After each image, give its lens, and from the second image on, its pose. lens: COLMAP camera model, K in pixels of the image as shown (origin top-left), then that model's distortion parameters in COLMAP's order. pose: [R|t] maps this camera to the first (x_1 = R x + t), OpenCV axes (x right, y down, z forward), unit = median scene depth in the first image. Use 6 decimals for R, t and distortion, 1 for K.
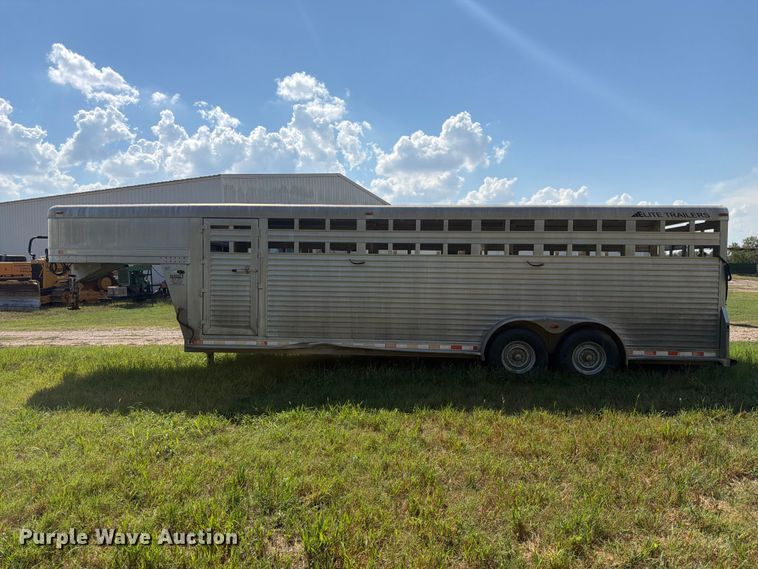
lens RADIAL K [[540.7, 0, 380.4], [0, 540.7, 291.5], [0, 0, 1]] dist [0.031306, -0.043937]
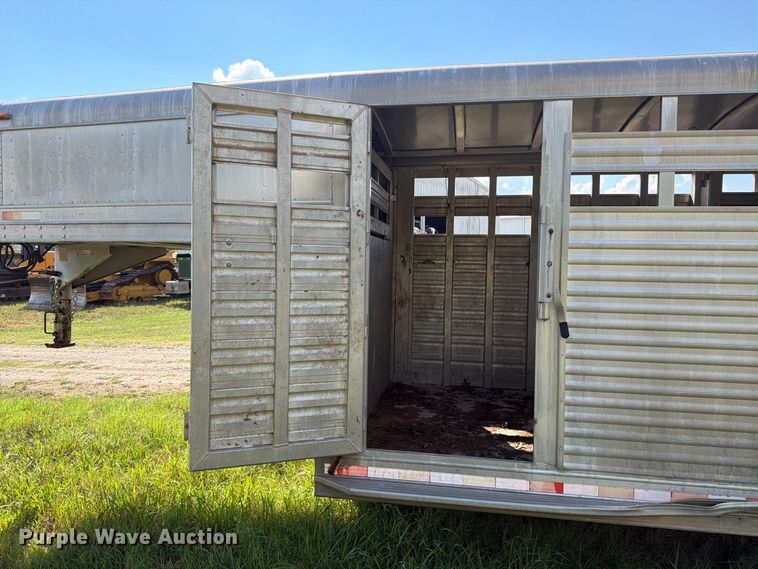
lens RADIAL K [[540.9, 0, 365.5], [0, 540.9, 295.9], [0, 0, 1]] dist [0.046133, -0.002952]
pose [[0.991603, 0.011138, -0.128837, -0.249986], [-0.008135, 0.999683, 0.023813, -0.022981], [0.129062, -0.022565, 0.991380, 0.580175]]
